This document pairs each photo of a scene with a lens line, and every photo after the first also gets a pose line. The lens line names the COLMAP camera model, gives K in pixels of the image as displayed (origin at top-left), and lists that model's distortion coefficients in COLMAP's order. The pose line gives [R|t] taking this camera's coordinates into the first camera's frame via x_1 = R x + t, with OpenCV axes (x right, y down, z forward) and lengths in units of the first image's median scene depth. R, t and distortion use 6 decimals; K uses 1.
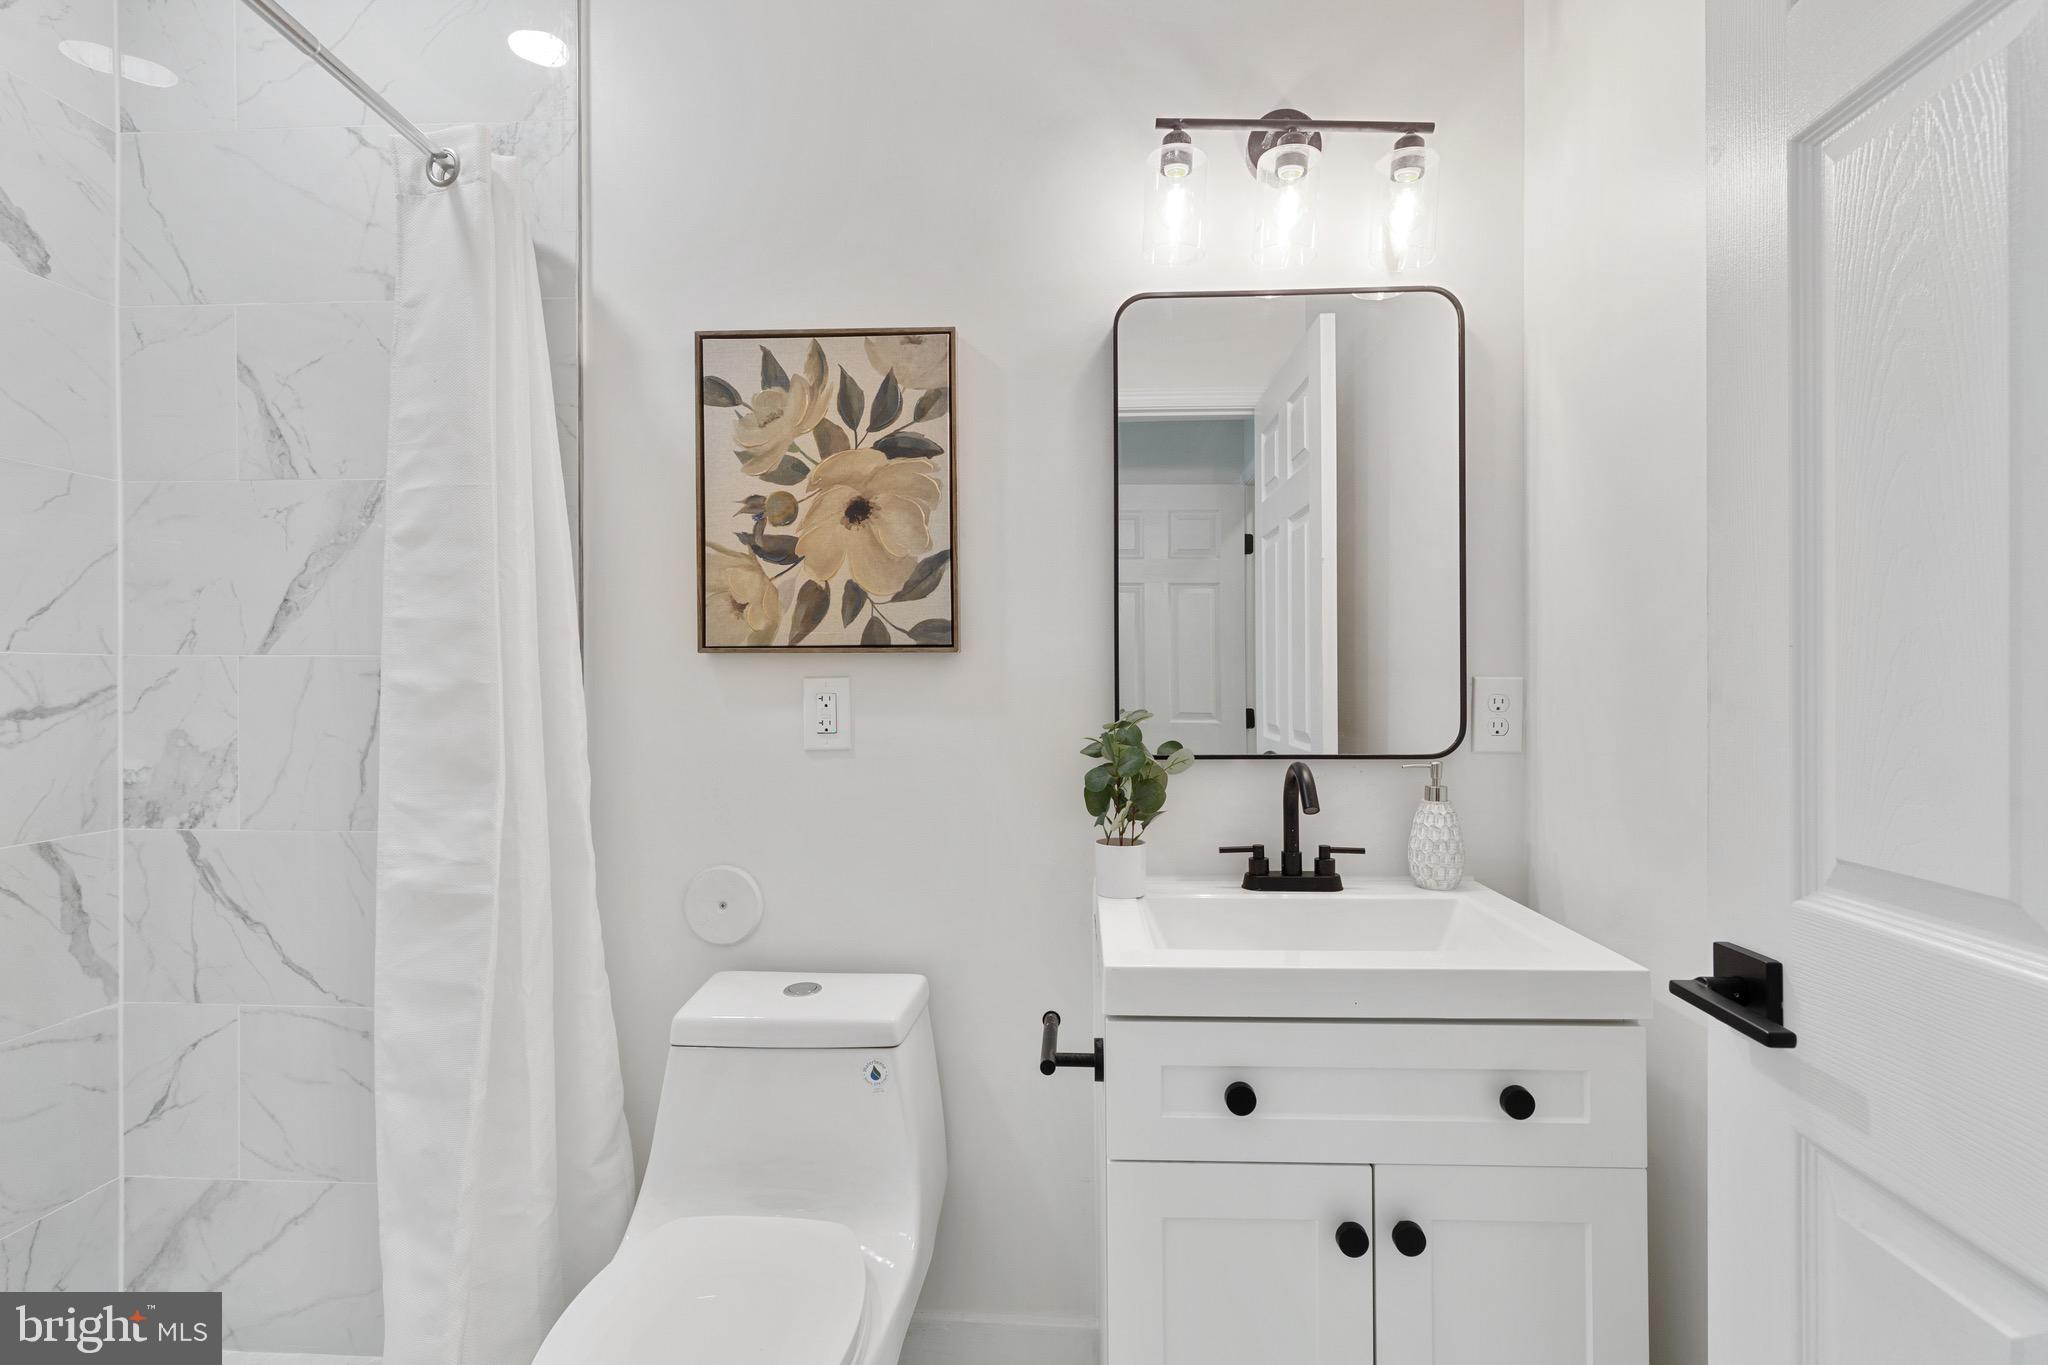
lens RADIAL K [[937.9, 0, 1017.8], [0, 937.9, 690.2], [0, 0, 1]] dist [-0.000208, -0.001512]
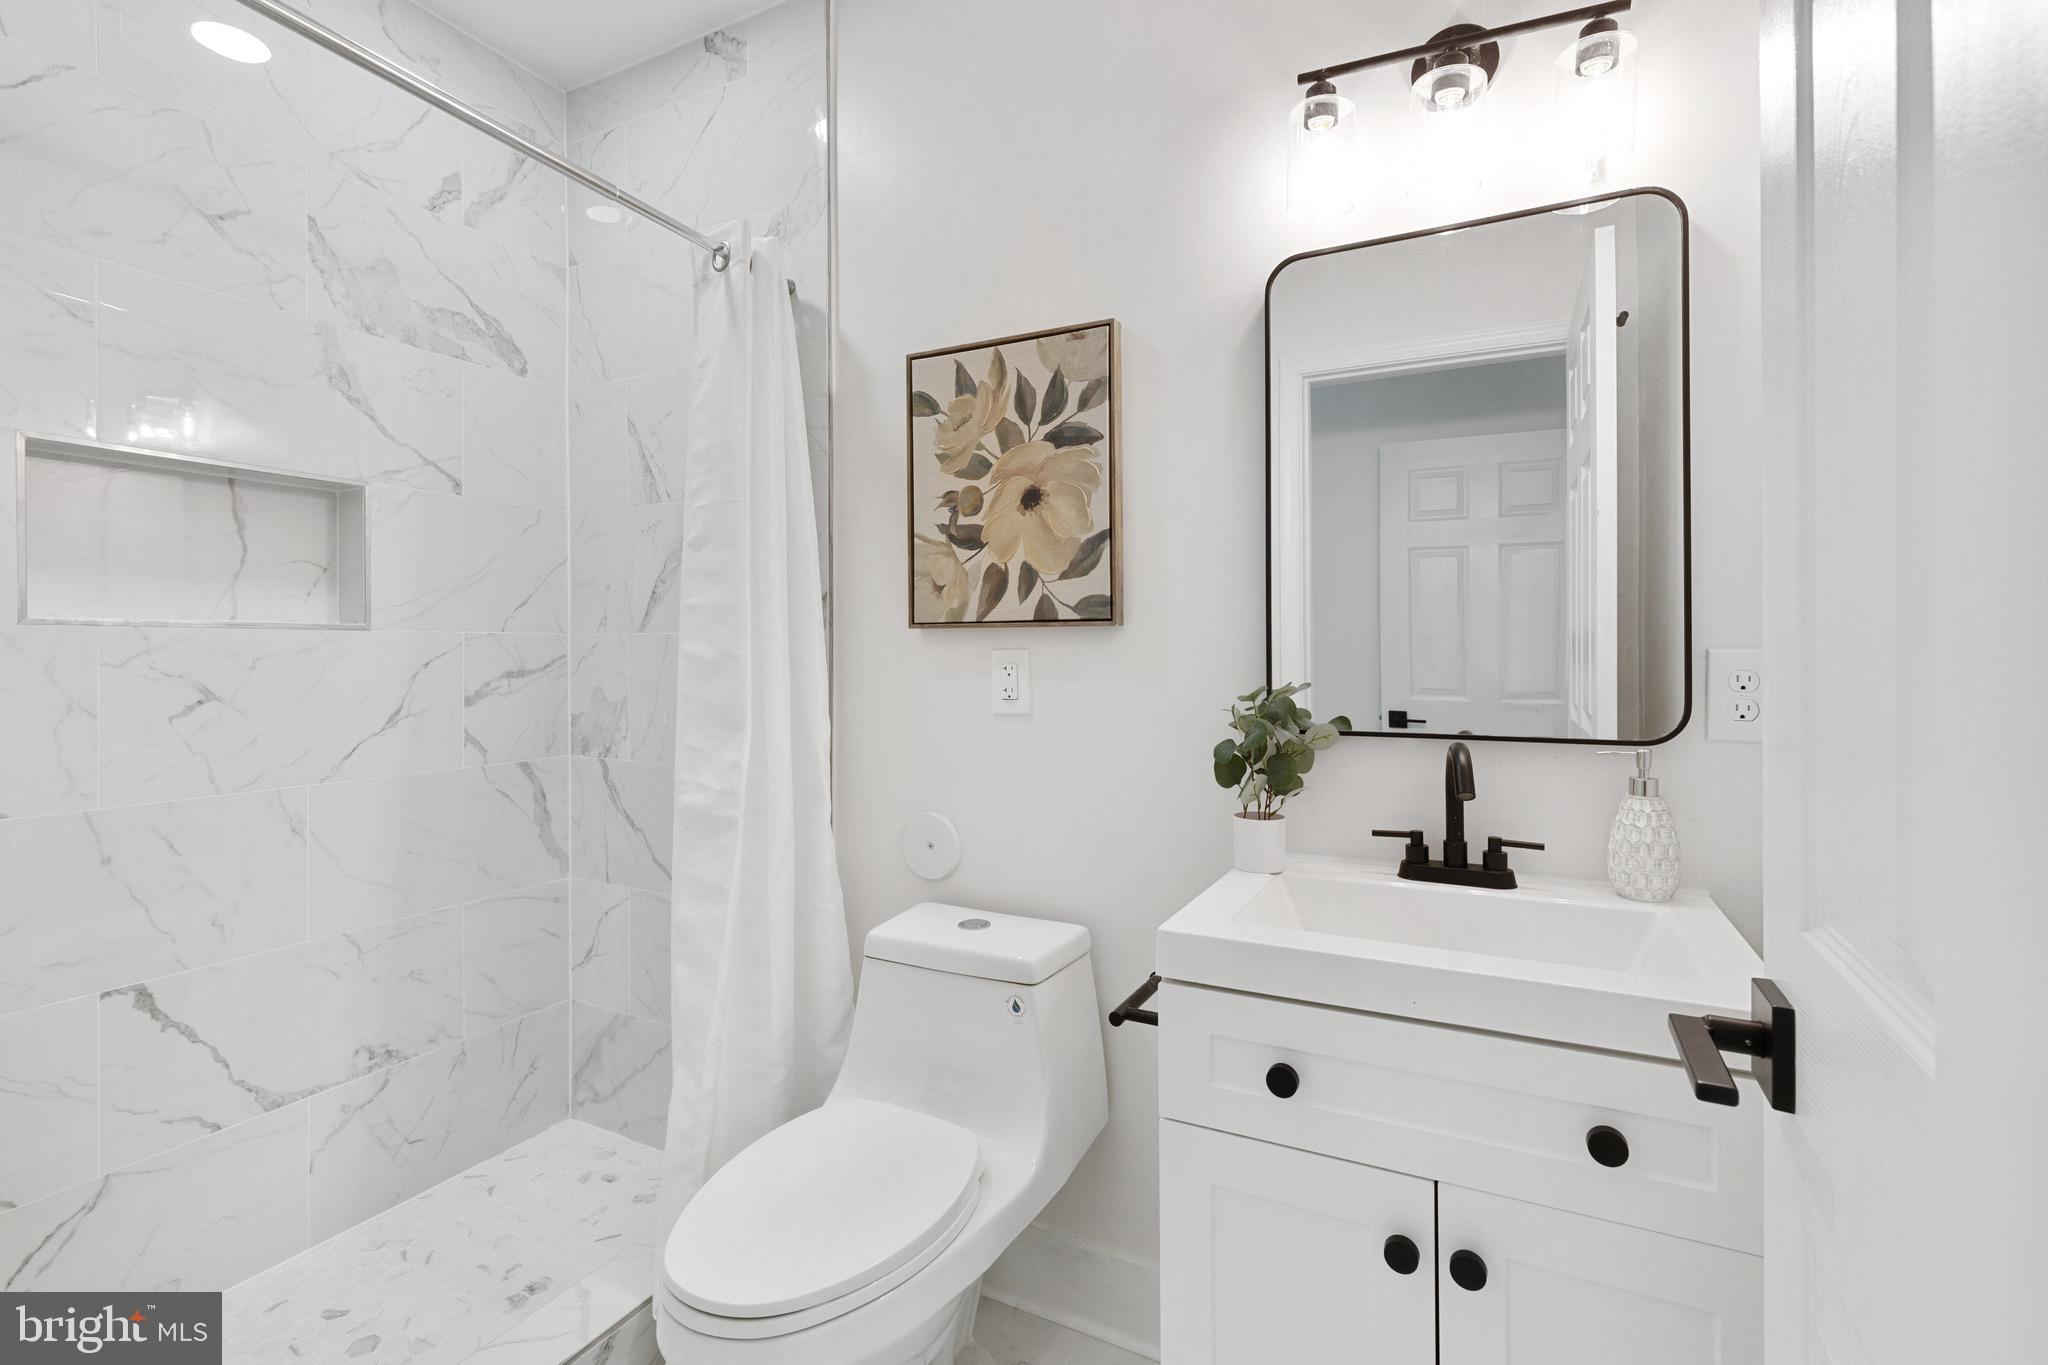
lens RADIAL K [[926.7, 0, 1026.4], [0, 926.7, 665.4], [0, 0, 1]] dist [-0.001524, -0.000558]
pose [[0.908204, 0.007252, -0.418464, 0.282882], [-0.006061, 0.999973, 0.004174, 0.000677], [0.418483, -0.001255, 0.908224, 0.009087]]
